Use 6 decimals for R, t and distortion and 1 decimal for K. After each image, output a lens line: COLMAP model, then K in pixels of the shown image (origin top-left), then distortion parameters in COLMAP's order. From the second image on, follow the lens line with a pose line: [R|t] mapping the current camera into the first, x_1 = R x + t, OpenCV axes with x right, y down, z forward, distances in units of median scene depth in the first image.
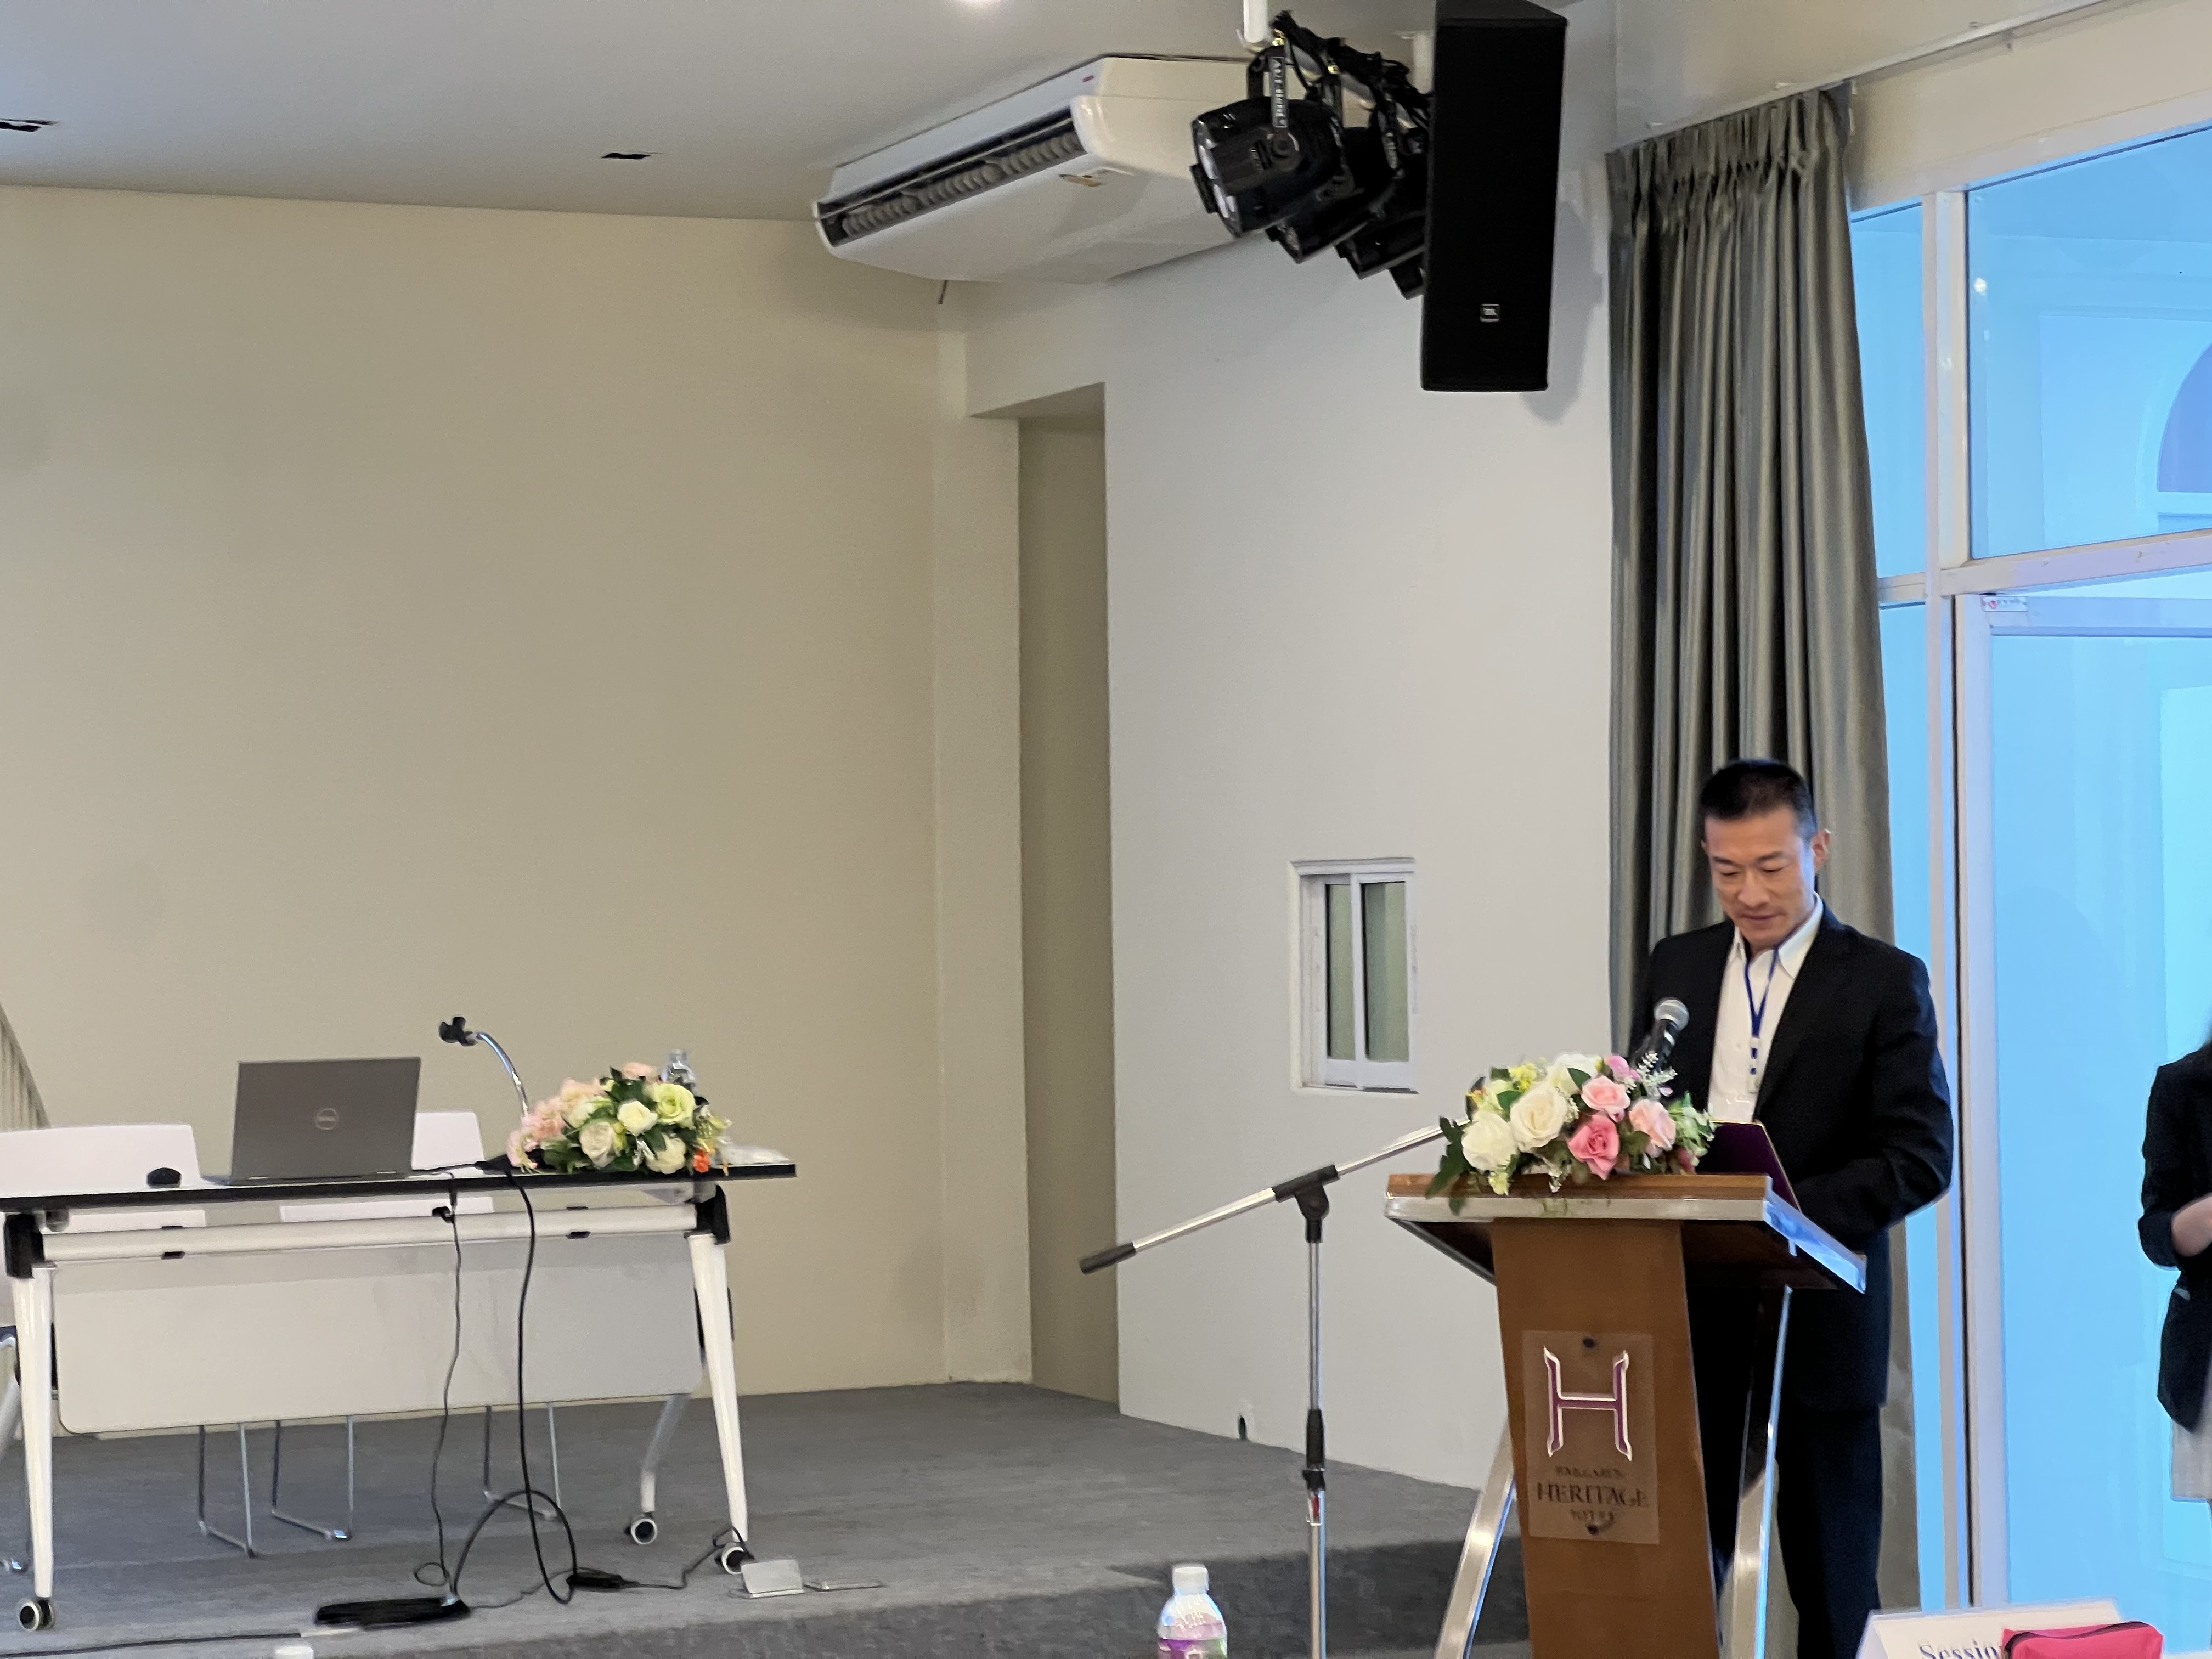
lens RADIAL K [[4793.9, 0, 1106.0], [0, 4793.9, 829.5], [0, 0, 1]] dist [-0.034923, 2.511032]
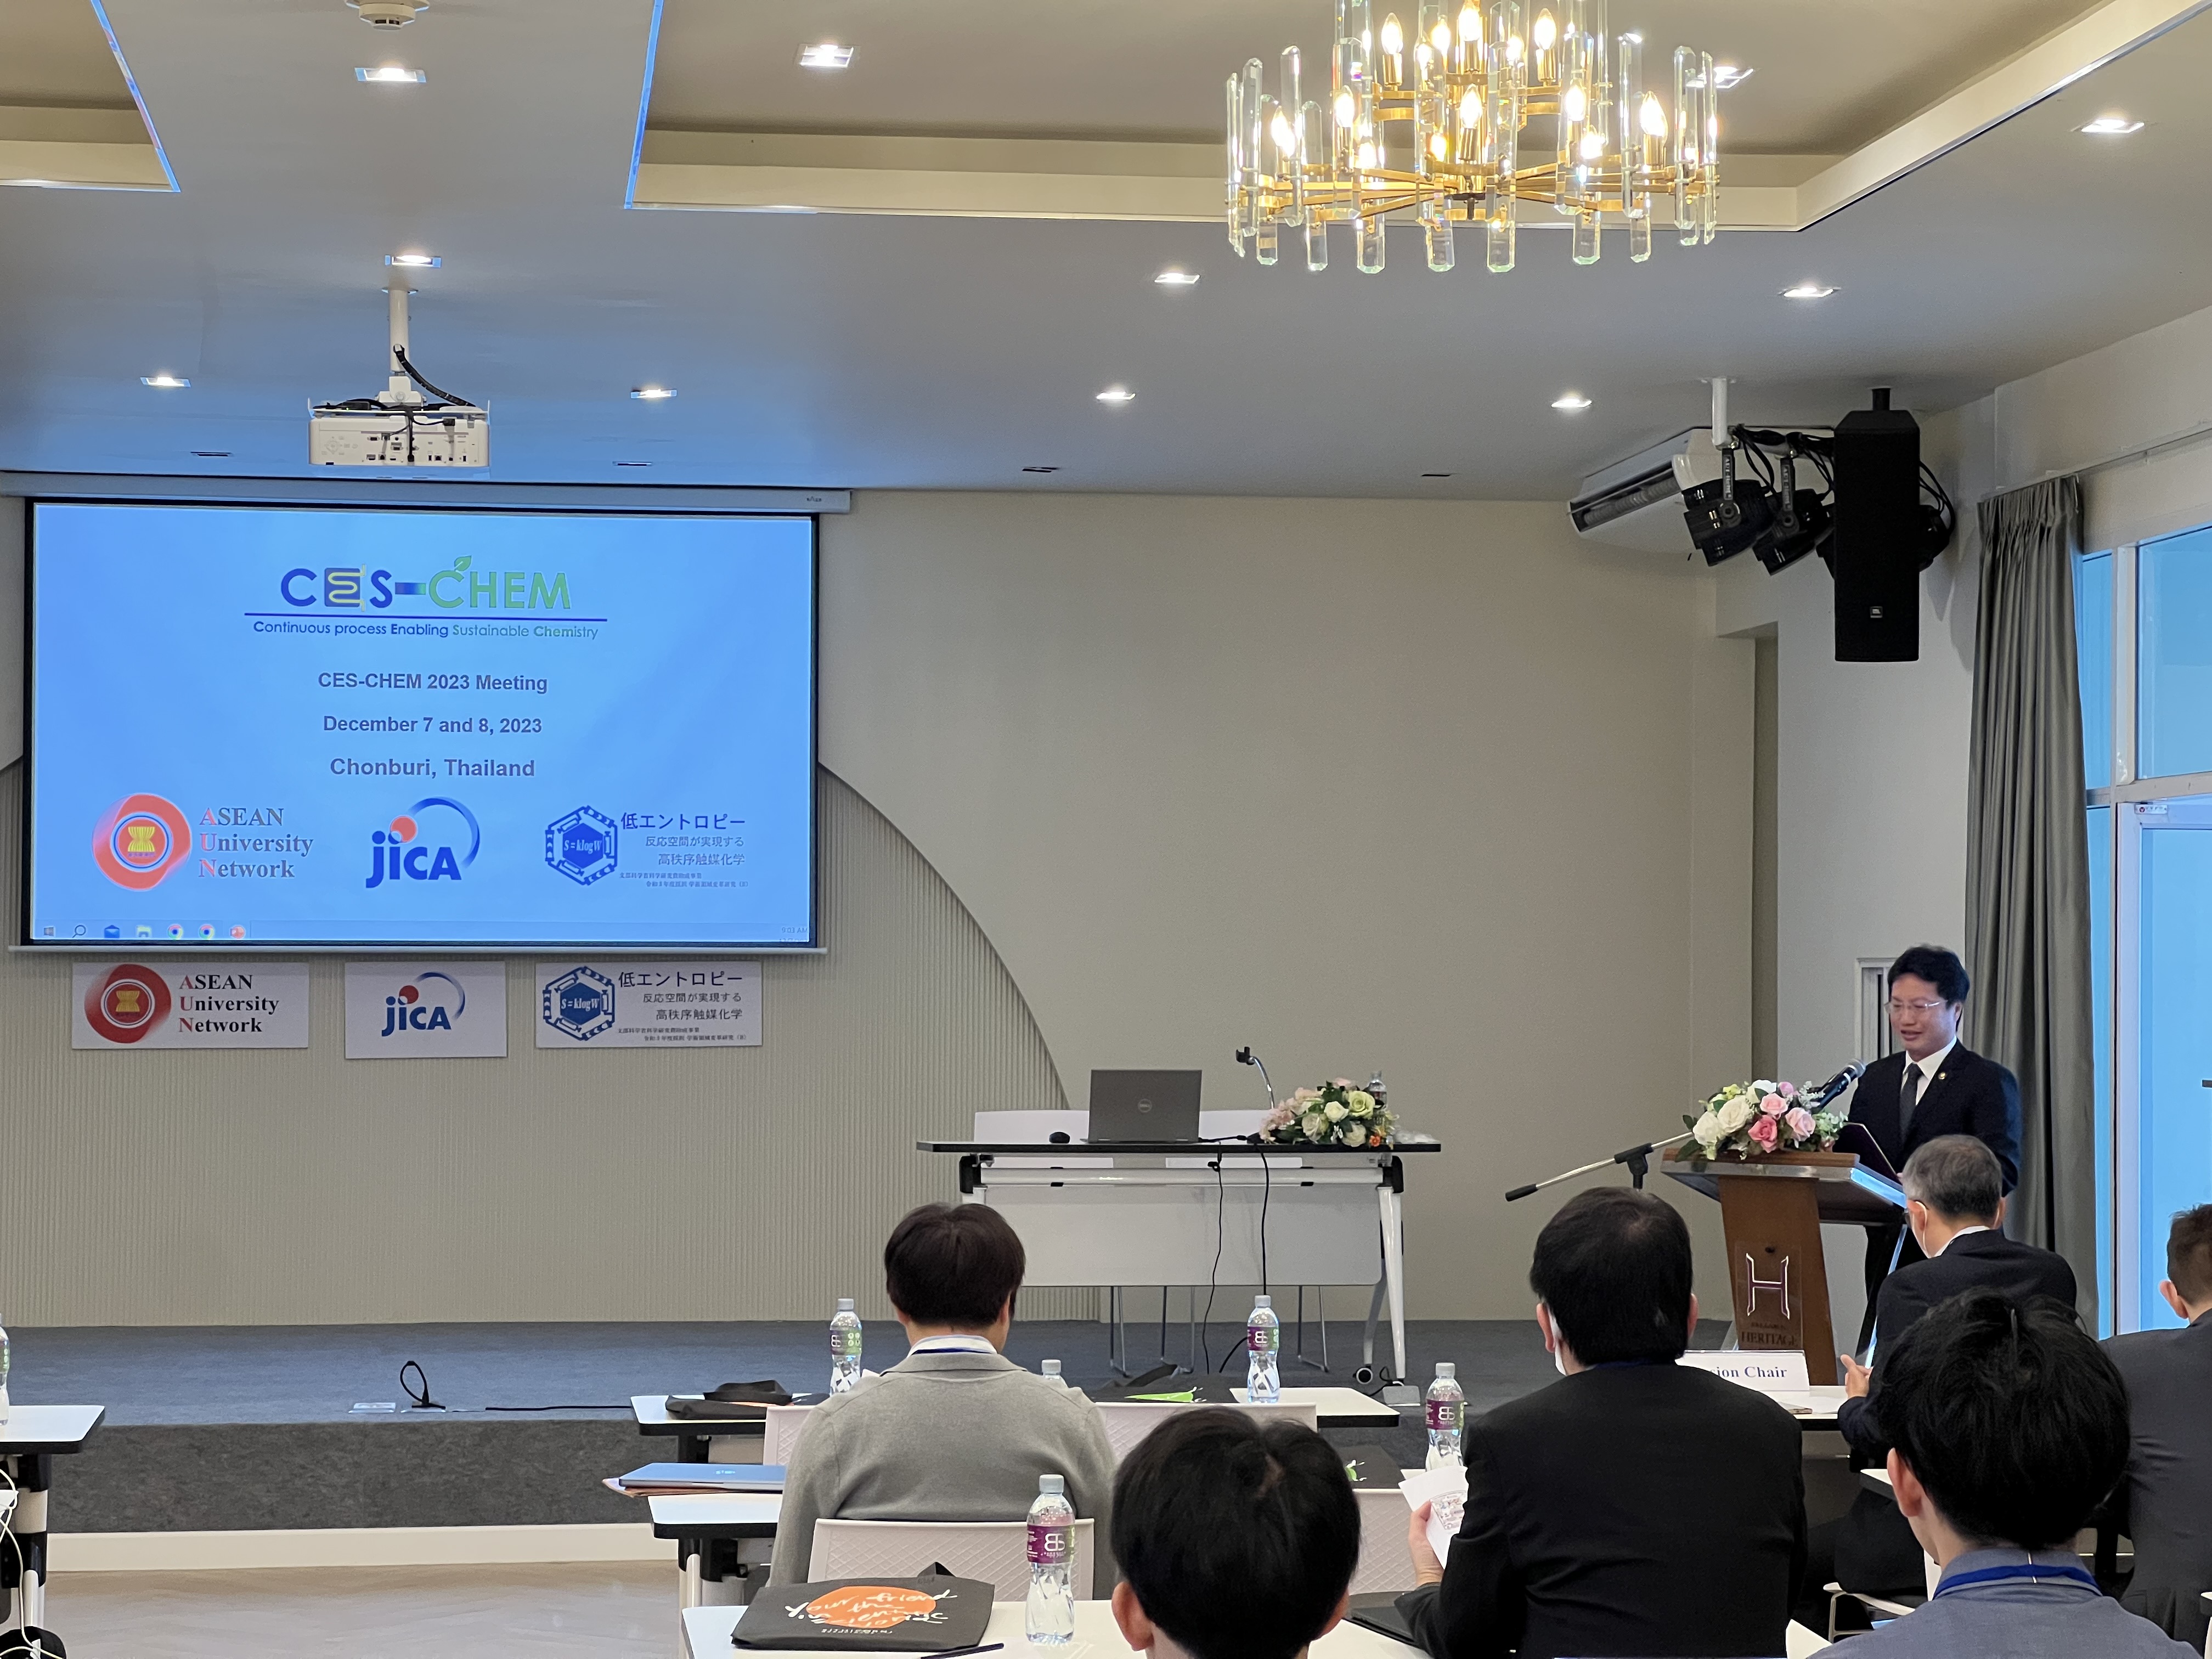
lens RADIAL K [[4793.9, 0, 1106.0], [0, 4793.9, 829.5], [0, 0, 1]] dist [-0.034923, 2.511032]
pose [[0.957389, 0.013367, -0.288491, 0.297096], [-0.016951, 0.999807, -0.009927, -0.017769], [0.288303, 0.014394, 0.957431, -0.576702]]
